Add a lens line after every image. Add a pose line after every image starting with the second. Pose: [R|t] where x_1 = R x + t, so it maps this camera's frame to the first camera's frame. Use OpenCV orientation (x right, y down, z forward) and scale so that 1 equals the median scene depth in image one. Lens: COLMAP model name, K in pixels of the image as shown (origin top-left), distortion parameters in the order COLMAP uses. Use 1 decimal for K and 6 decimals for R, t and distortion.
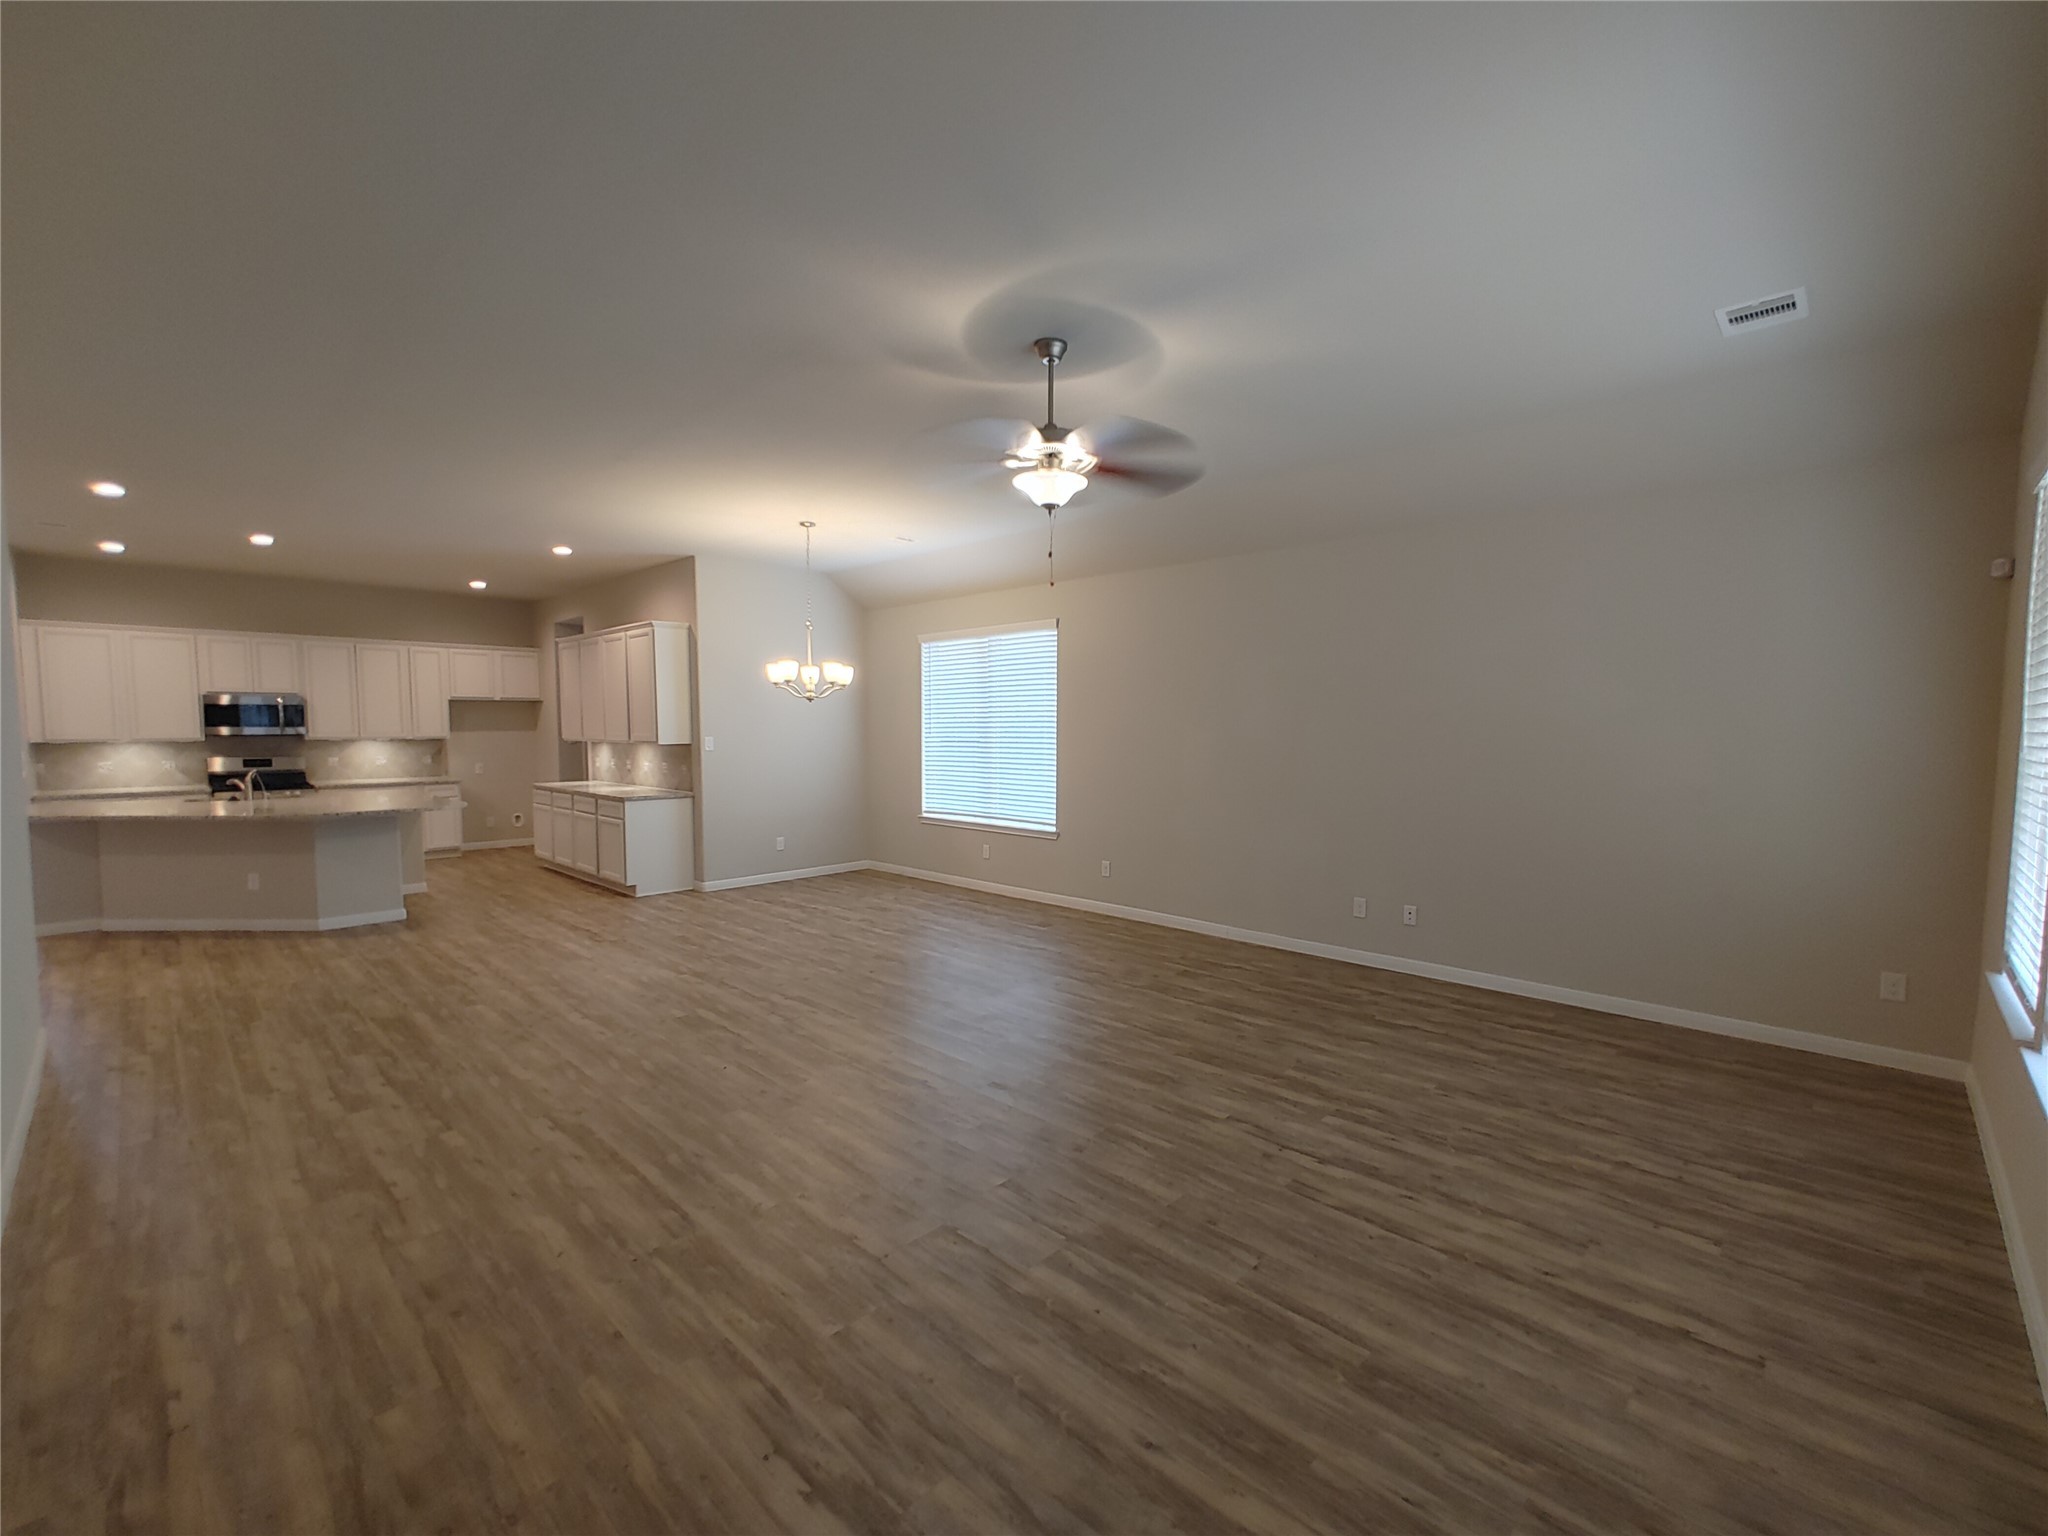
lens RADIAL K [[876.1, 0, 1034.2], [0, 876.1, 776.4], [0, 0, 1]] dist [0.000143, 0.004969]
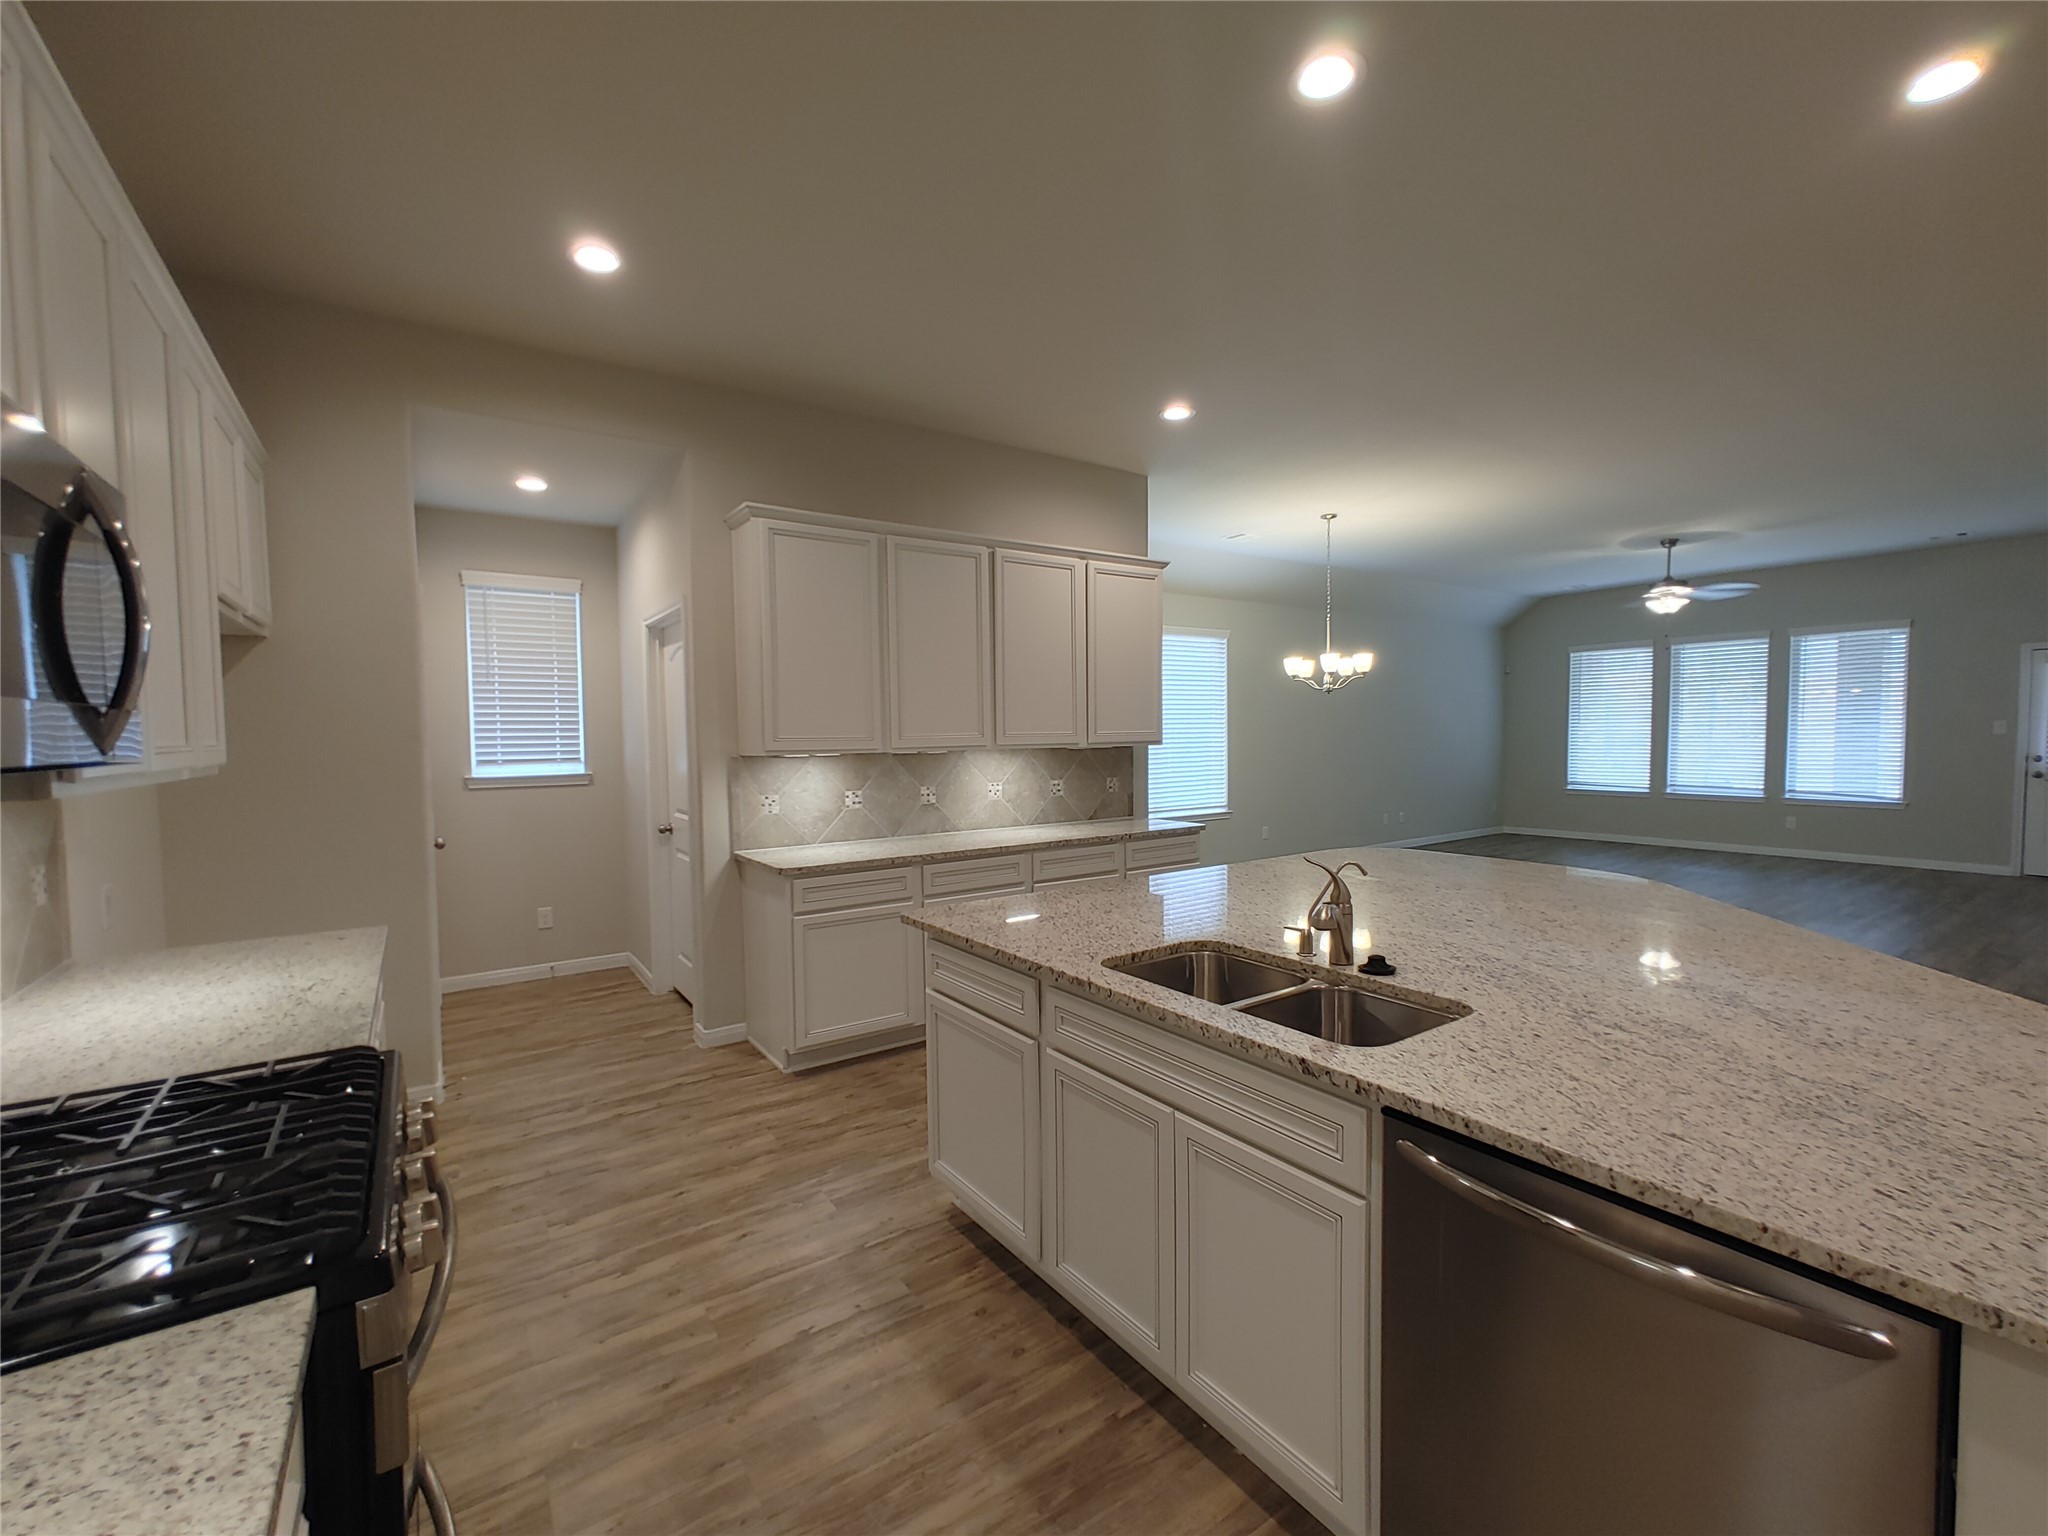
lens RADIAL K [[876.7, 0, 1026.0], [0, 876.7, 775.4], [0, 0, 1]] dist [-0.001770, 0.004806]
pose [[0.194886, -0.052830, 0.979402, -1.130981], [0.071668, 0.996646, 0.039499, -0.049070], [-0.978204, 0.062493, 0.198019, 0.993216]]
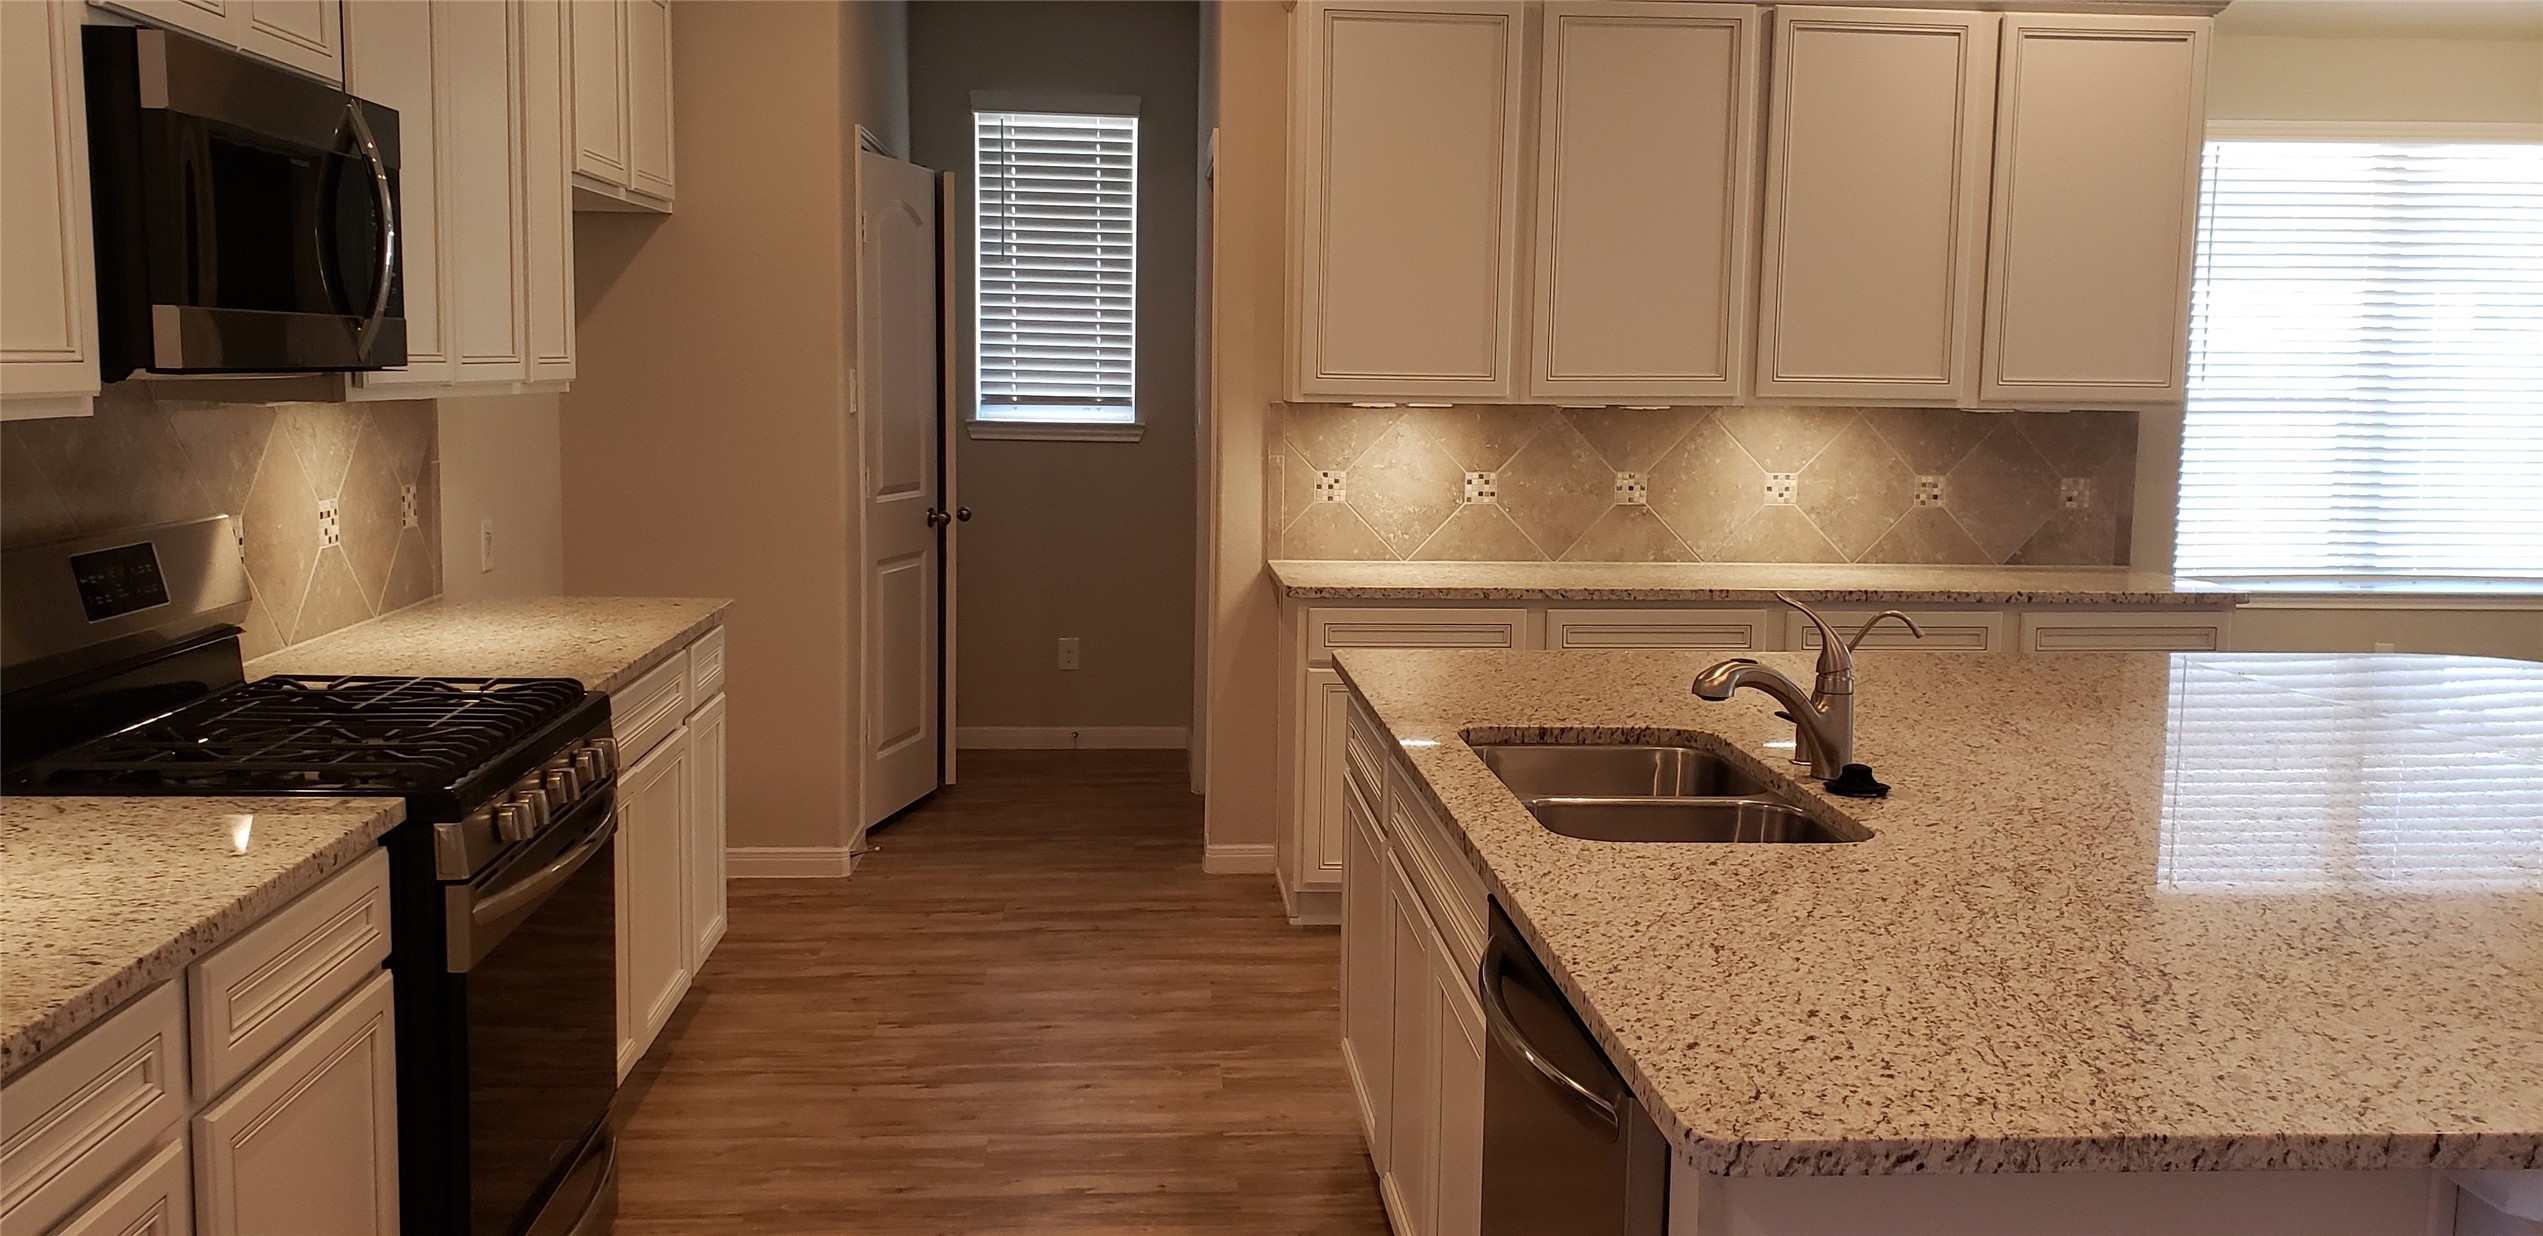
lens RADIAL K [[1966.1, 0, 1244.2], [0, 1966.1, 579.4], [0, 0, 1]] dist [0.191435, -0.556340]
pose [[0.672222, -0.071928, 0.736847, -1.184054], [0.030057, 0.997100, 0.069911, -0.038070], [-0.739739, -0.024848, 0.672435, 0.794730]]
